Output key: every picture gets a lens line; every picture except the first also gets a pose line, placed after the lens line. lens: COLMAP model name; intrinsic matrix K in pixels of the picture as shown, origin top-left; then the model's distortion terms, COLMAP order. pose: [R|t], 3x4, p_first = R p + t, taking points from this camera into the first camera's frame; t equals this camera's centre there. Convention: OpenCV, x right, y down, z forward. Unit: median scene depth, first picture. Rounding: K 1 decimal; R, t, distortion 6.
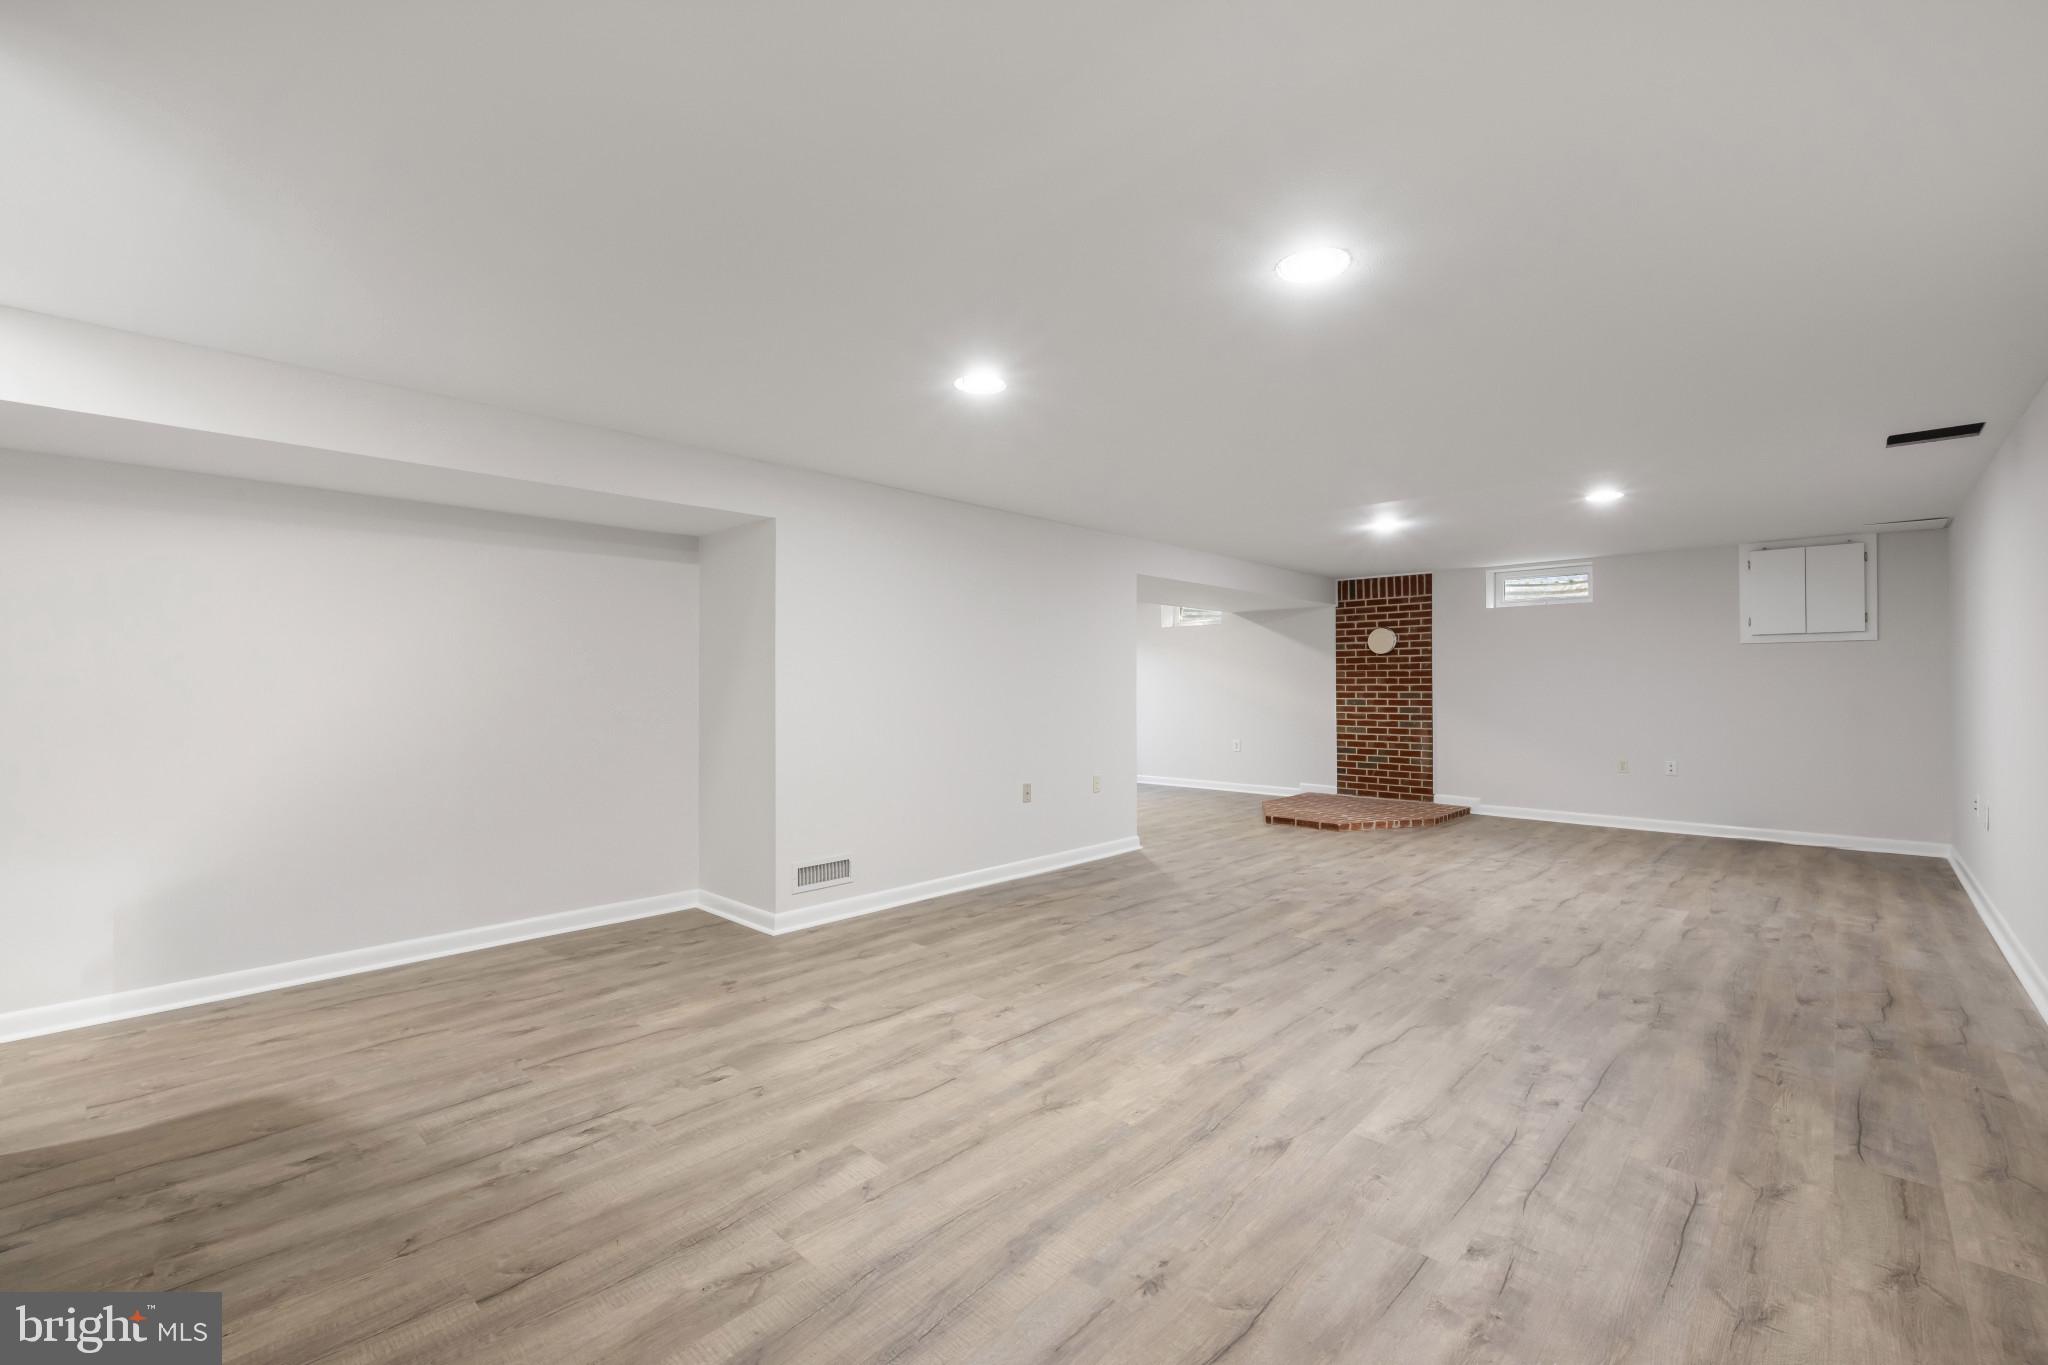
lens RADIAL K [[817.1, 0, 1027.9], [0, 817.1, 684.3], [0, 0, 1]] dist [0.016932, 0.000012]
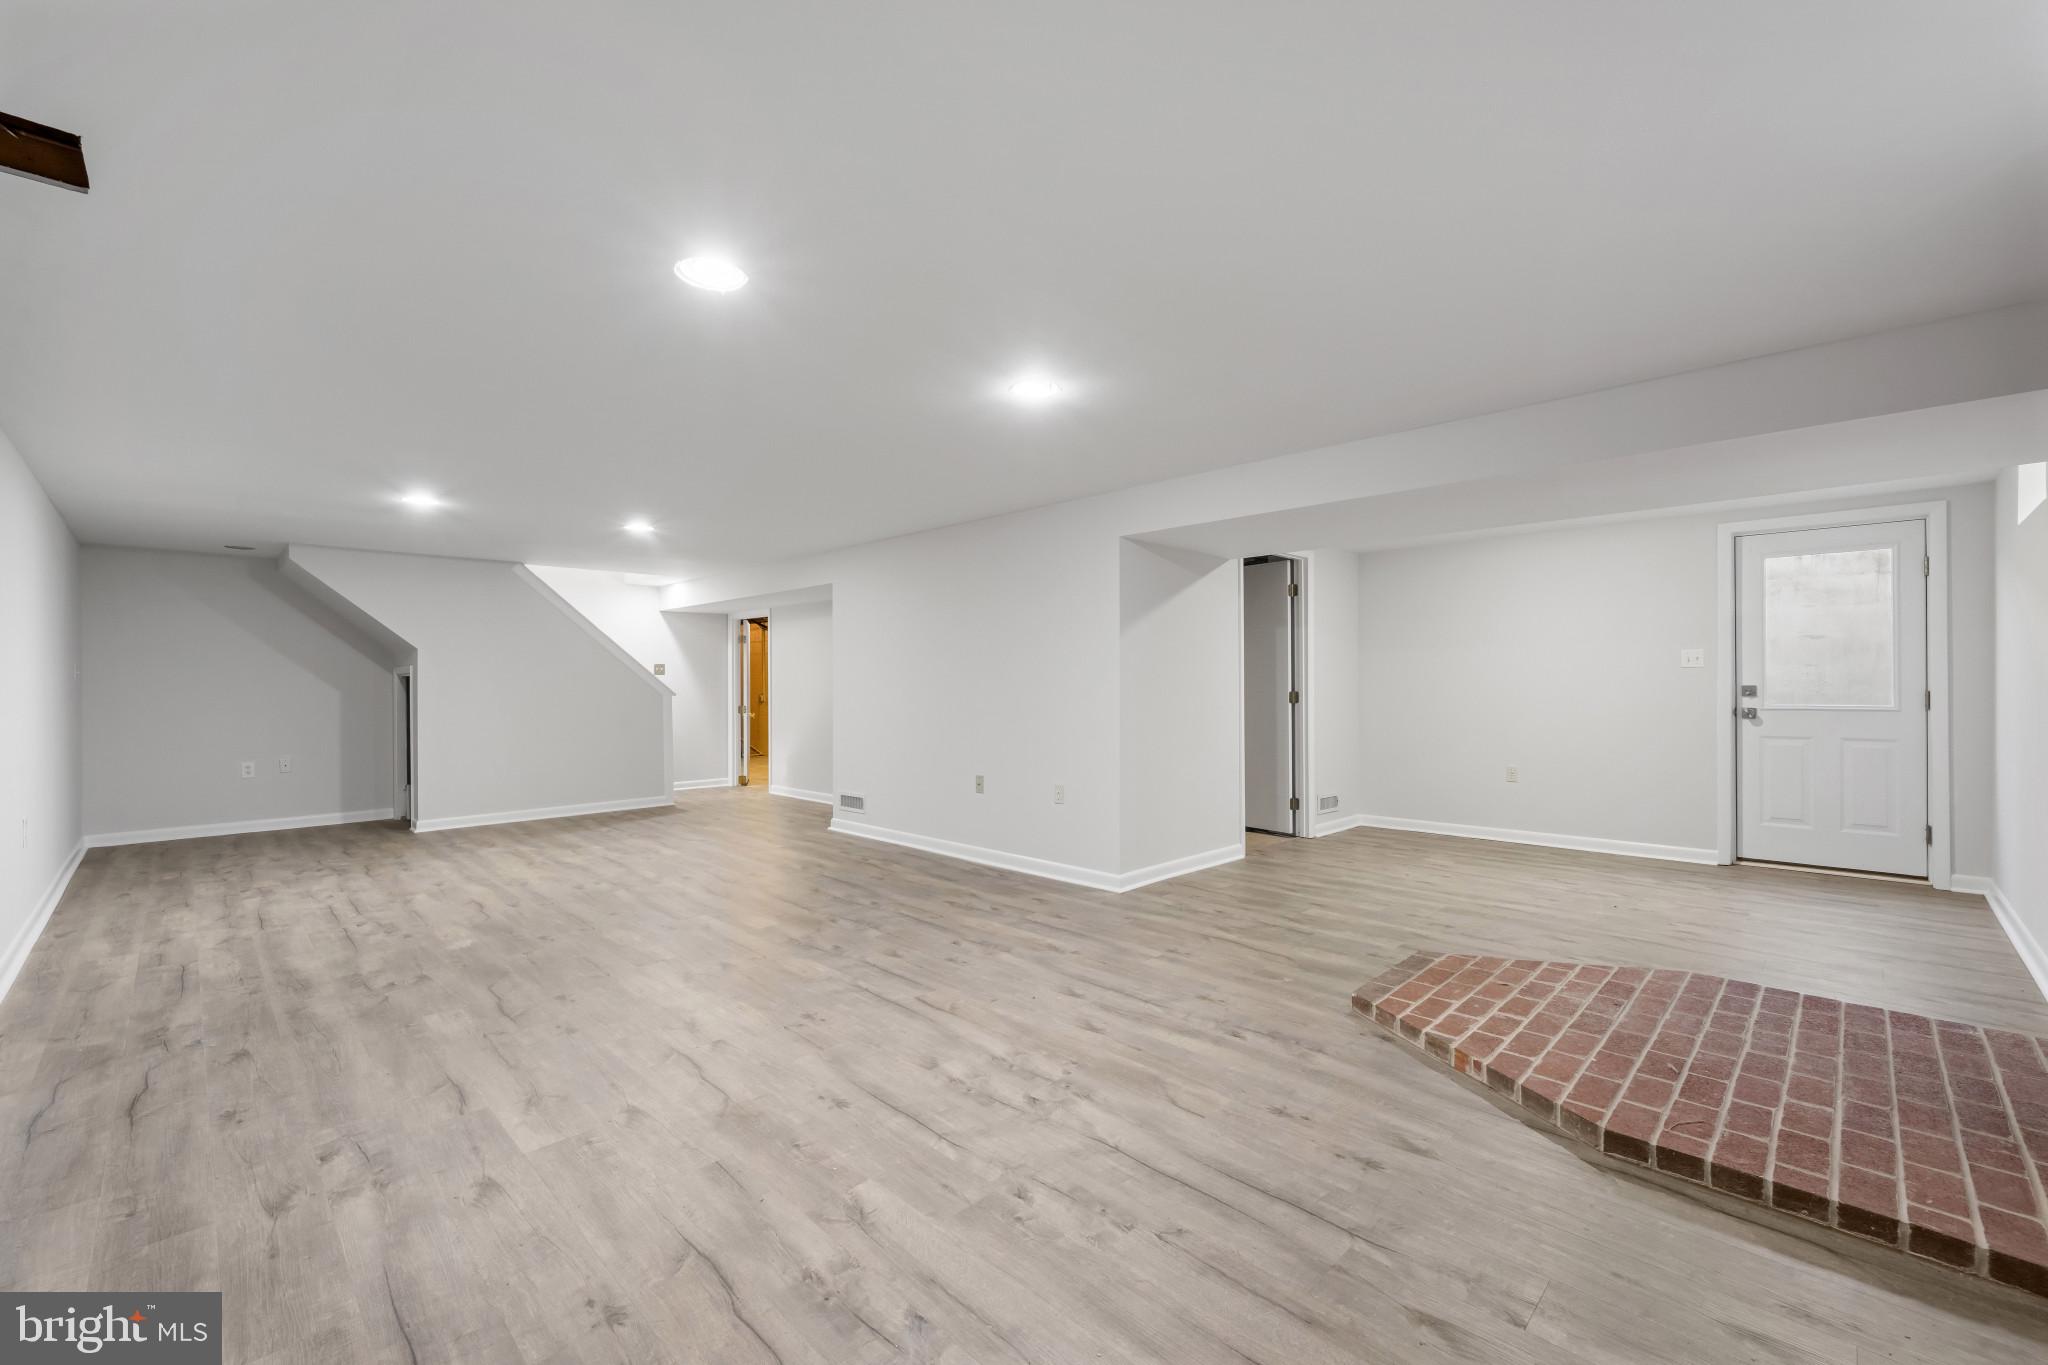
lens RADIAL K [[817.1, 0, 1027.9], [0, 817.1, 684.3], [0, 0, 1]] dist [0.016932, 0.000012]
pose [[-0.000603, 0.001608, -0.999999, 1.825475], [0.011235, 0.999936, 0.001602, 0.006268], [0.999937, -0.011234, -0.000621, 1.850559]]
